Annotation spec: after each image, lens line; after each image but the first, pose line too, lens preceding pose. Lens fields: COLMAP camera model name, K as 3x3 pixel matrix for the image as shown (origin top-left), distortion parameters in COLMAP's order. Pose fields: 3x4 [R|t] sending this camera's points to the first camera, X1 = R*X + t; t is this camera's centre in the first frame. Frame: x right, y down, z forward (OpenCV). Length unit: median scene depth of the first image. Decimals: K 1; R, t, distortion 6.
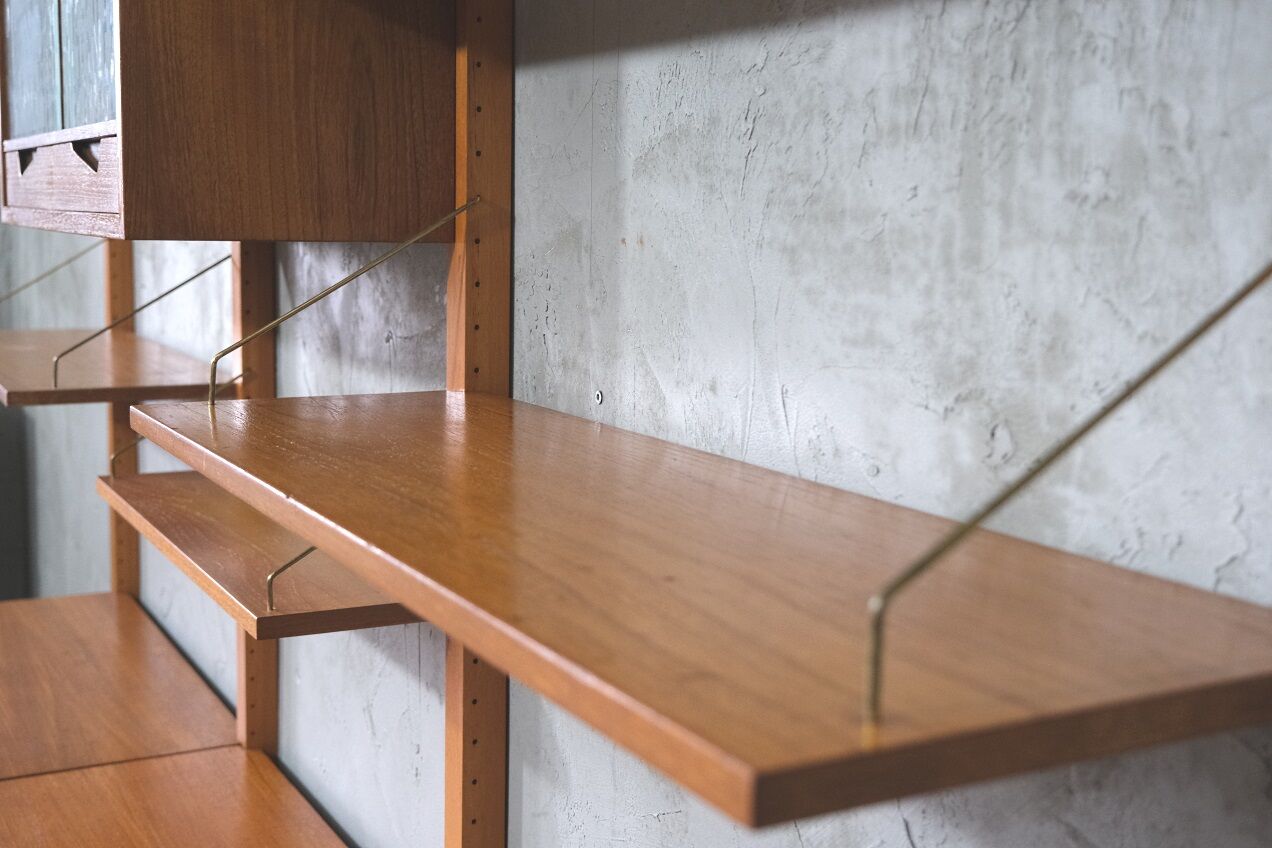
lens RADIAL K [[1576.9, 0, 636.0], [0, 1576.9, 424.0], [0, 0, 1]] dist [0.016177, 0.012408]
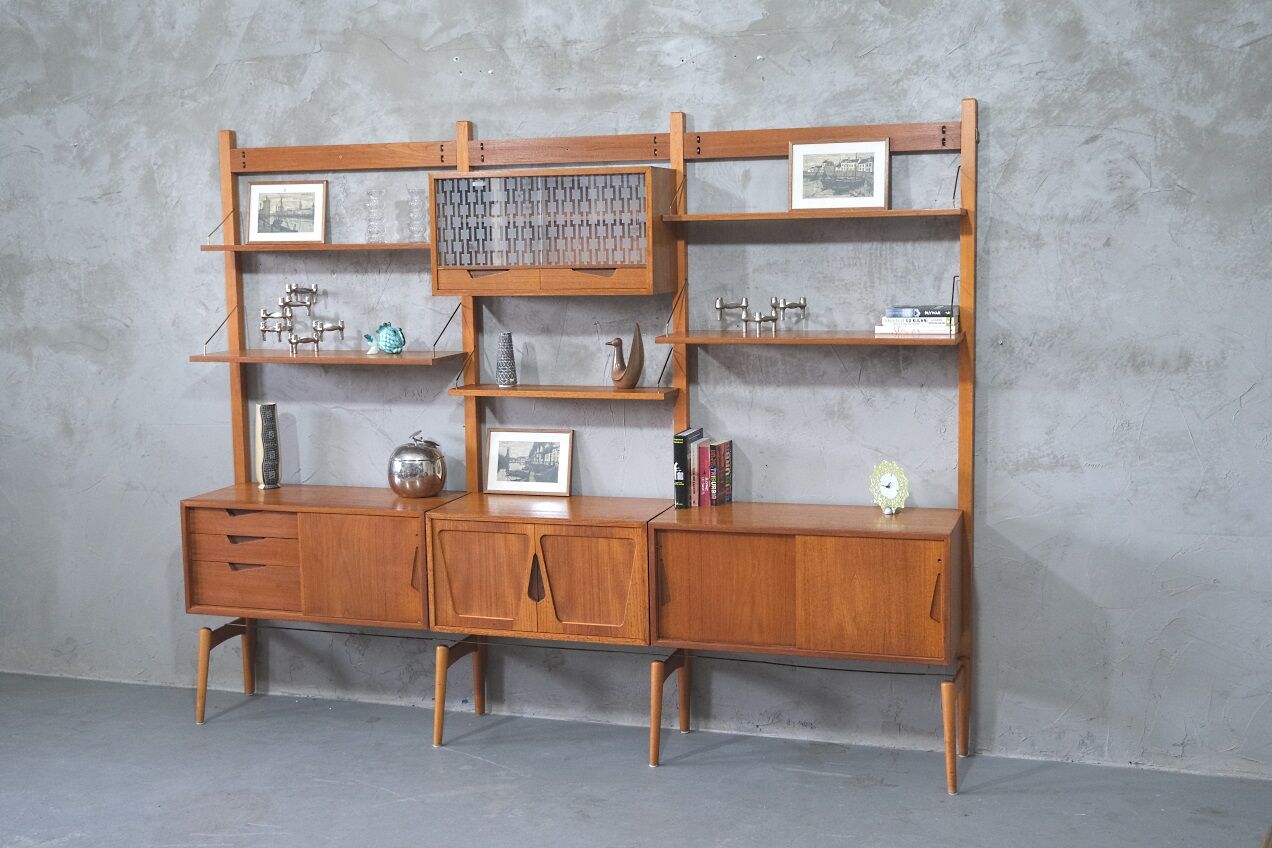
lens RADIAL K [[1526.2, 0, 633.7], [0, 1526.2, 412.5], [0, 0, 1]] dist [0.004450, 0.007707]
pose [[0.720480, -0.114016, 0.684038, -4.074823], [0.126280, 0.991470, 0.032251, 0.059295], [-0.681881, 0.063144, 0.728733, -2.336251]]
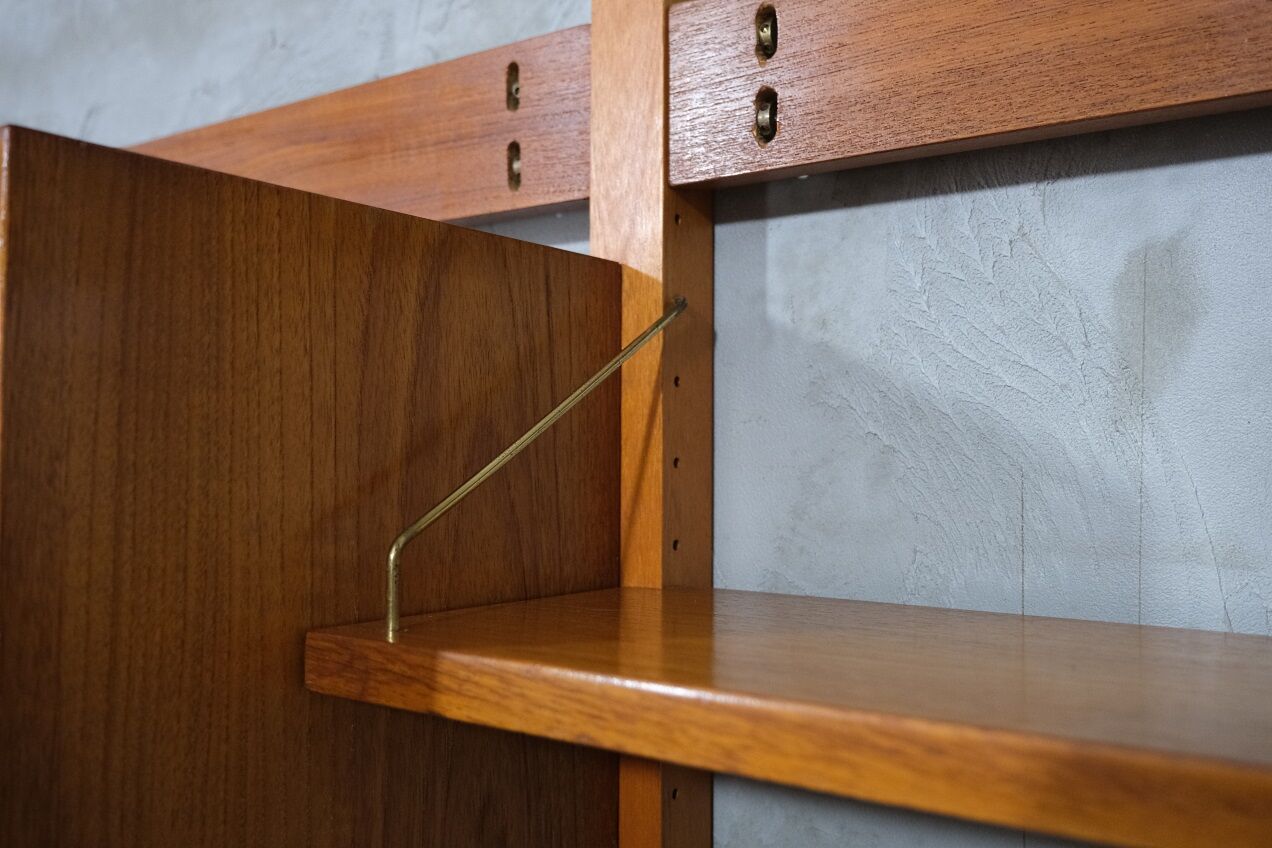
lens RADIAL K [[1125.7, 0, 636.0], [0, 1125.7, 424.0], [0, 0, 1]] dist [-0.009387, -0.003292]
pose [[0.896814, -0.017472, 0.442063, -0.412594], [0.078002, 0.989811, -0.119122, -0.451926], [-0.435477, 0.141312, 0.889039, 0.950303]]
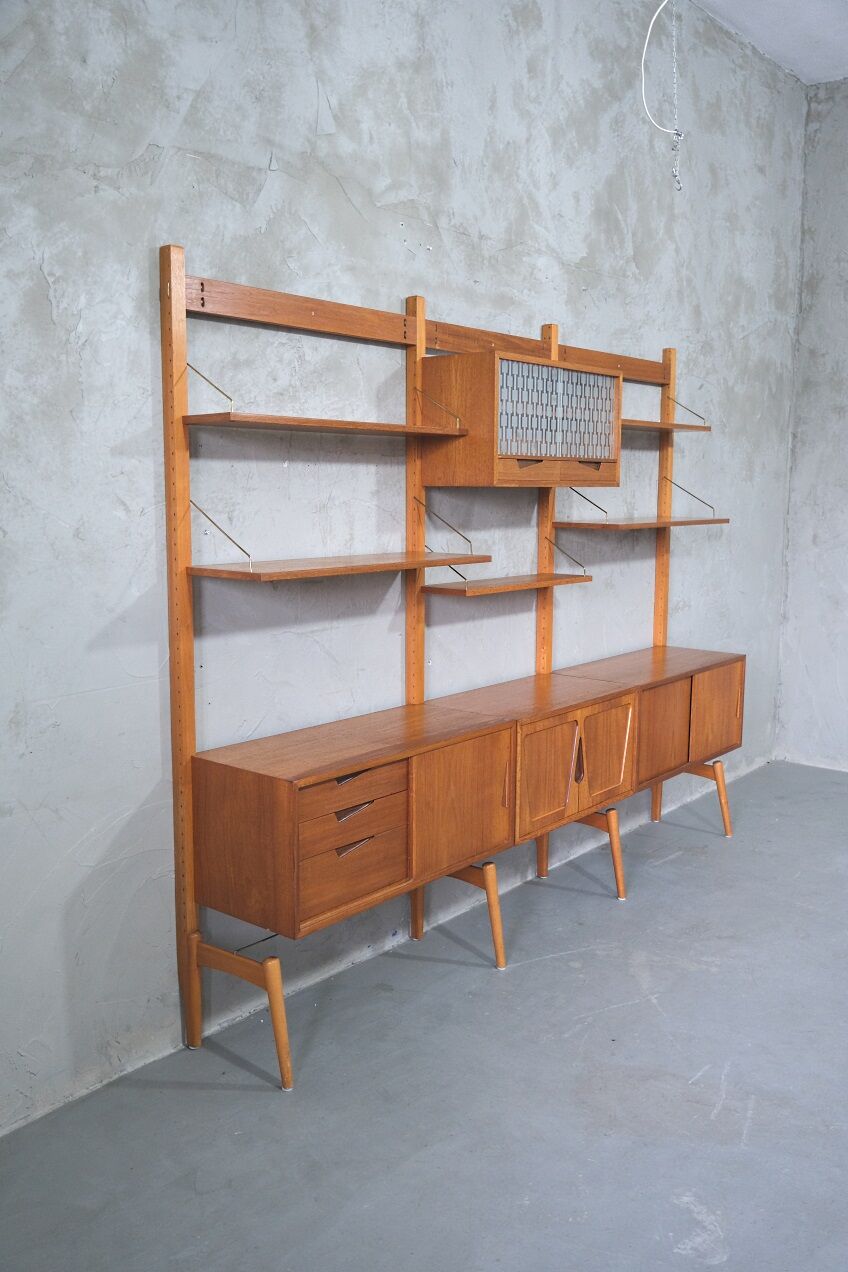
lens RADIAL K [[1104.7, 0, 424.0], [0, 1104.7, 636.0], [0, 0, 1]] dist [-0.015008, -0.015994]
pose [[-0.377277, -0.148604, 0.914100, -4.107690], [0.114943, 0.971896, 0.205441, -0.558838], [-0.918940, 0.182578, -0.349593, 3.636518]]
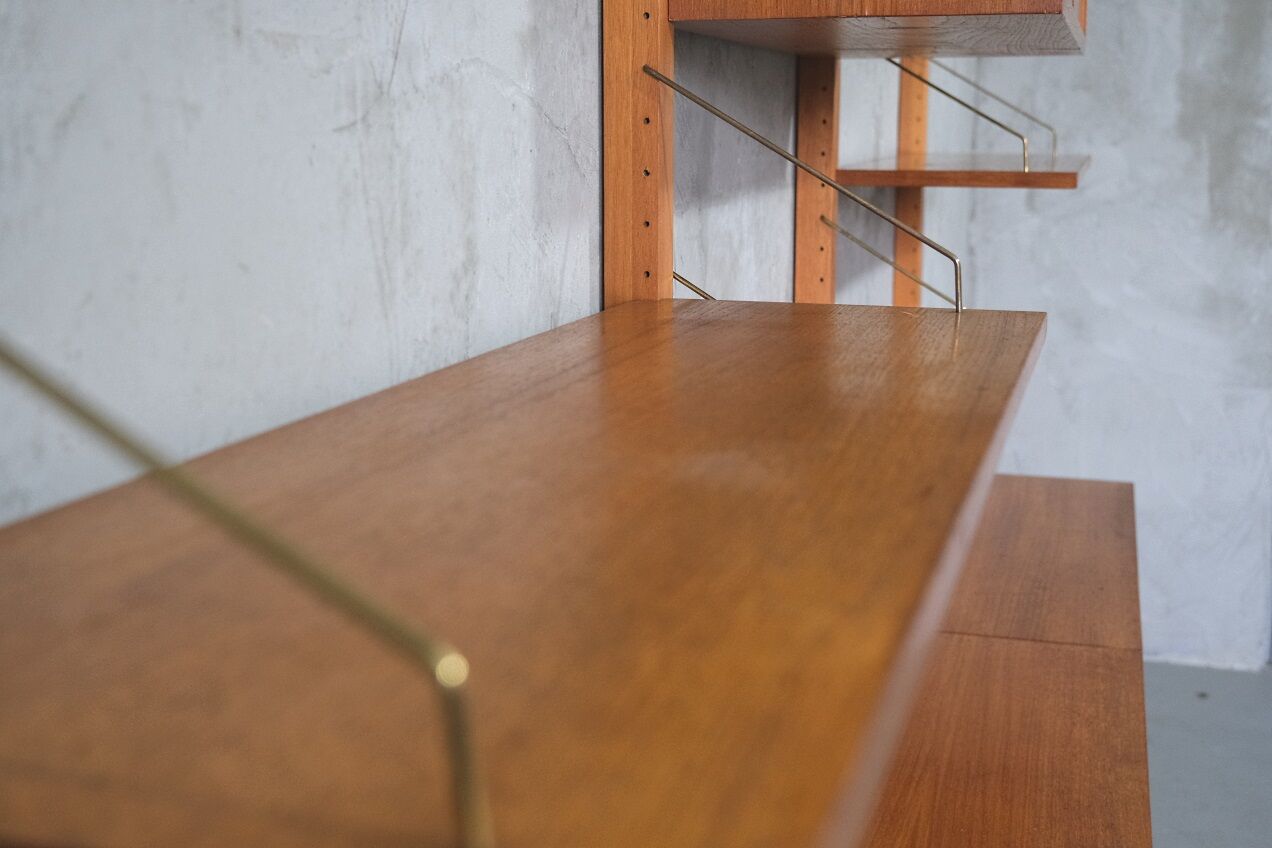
lens RADIAL K [[1576.9, 0, 636.0], [0, 1576.9, 424.0], [0, 0, 1]] dist [0.016177, 0.012408]
pose [[-0.706752, -0.150375, 0.691296, -1.468425], [0.086127, 0.951593, 0.295049, -0.348609], [-0.702200, 0.268065, -0.659588, 3.165463]]
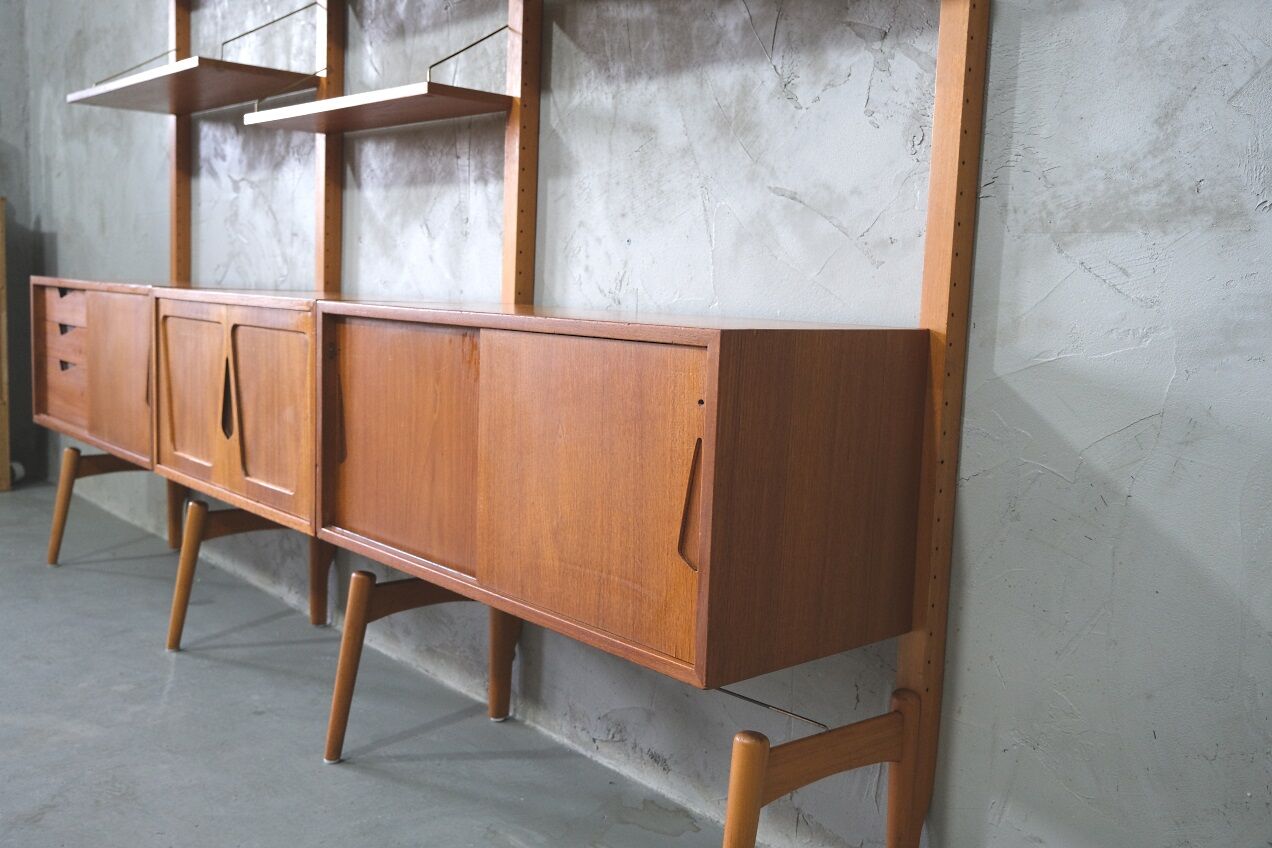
lens RADIAL K [[1170.3, 0, 638.2], [0, 1170.3, 418.7], [0, 0, 1]] dist [0.011195, 0.000535]
pose [[0.973596, -0.006551, 0.228182, -0.472110], [0.010512, 0.999814, -0.016147, 0.850183], [-0.228034, 0.018120, 0.973485, -0.750074]]
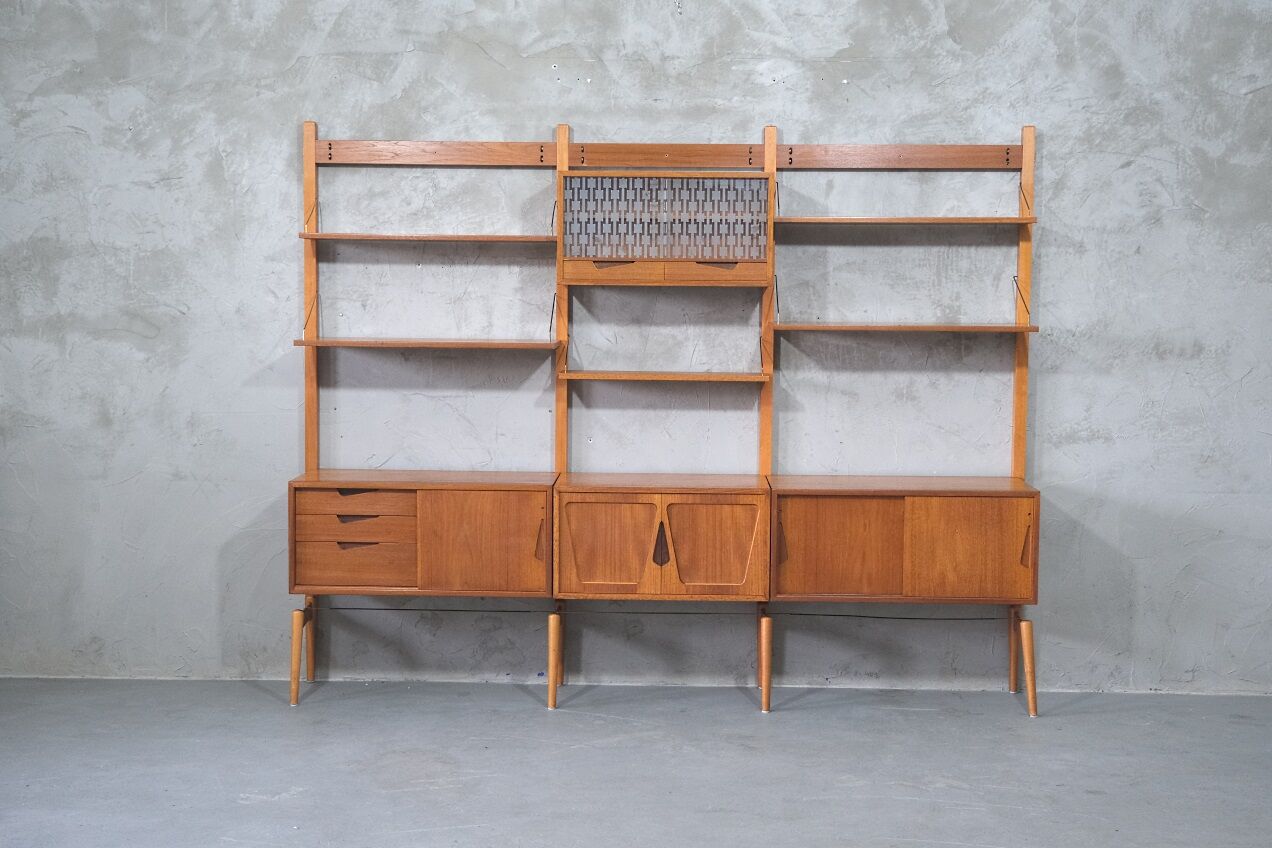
lens RADIAL K [[1719.6, 0, 631.4], [0, 1719.6, 410.4], [0, 0, 1]] dist [0.041806, 0.043156]
pose [[0.499317, -0.086896, 0.862051, -6.404626], [0.119528, 0.992353, 0.030797, 0.041032], [-0.858135, 0.087662, 0.505885, -1.449632]]
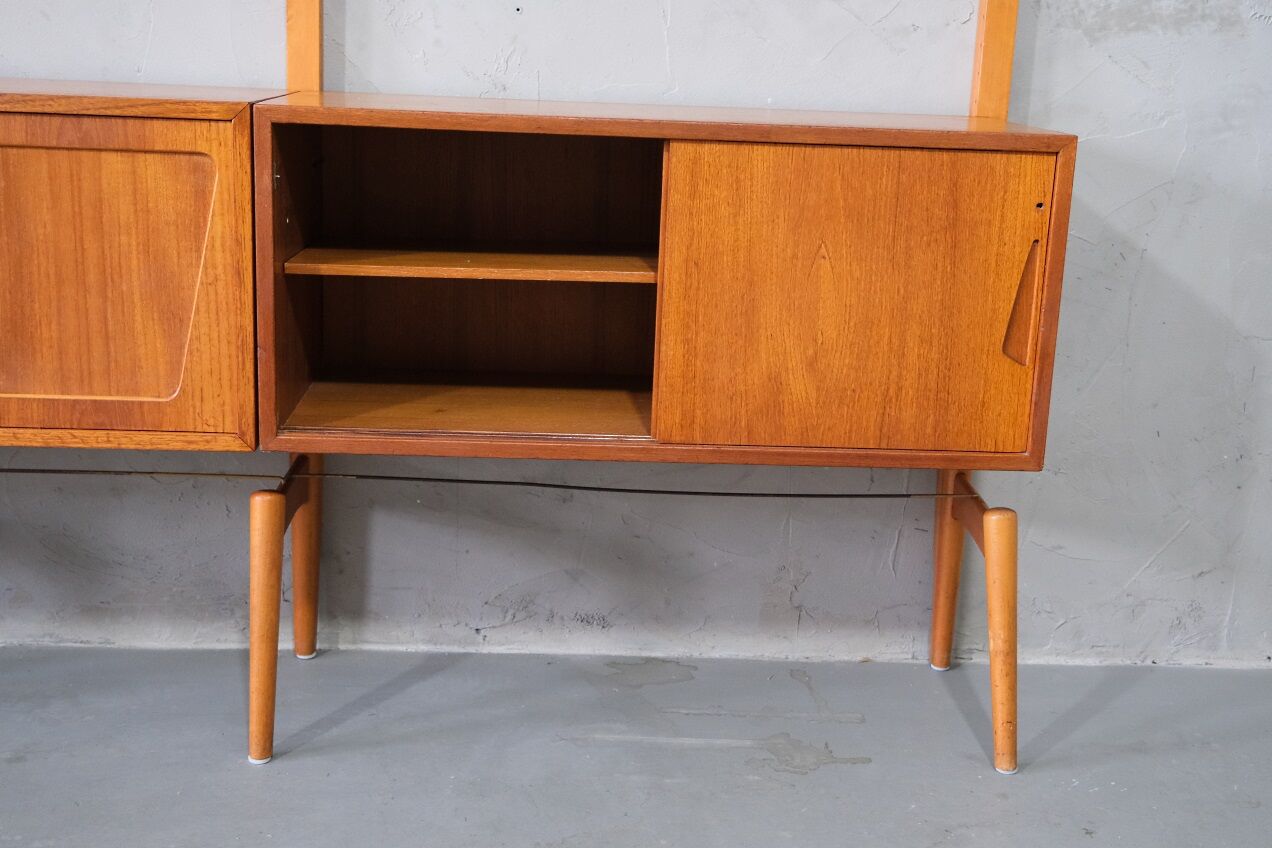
lens RADIAL K [[1618.2, 0, 642.6], [0, 1618.2, 419.3], [0, 0, 1]] dist [0.023801, 0.004125]
pose [[0.427800, -0.207495, 0.879734, -2.141213], [0.088554, 0.978233, 0.187665, 0.645400], [-0.899525, -0.002379, 0.436863, 0.145039]]
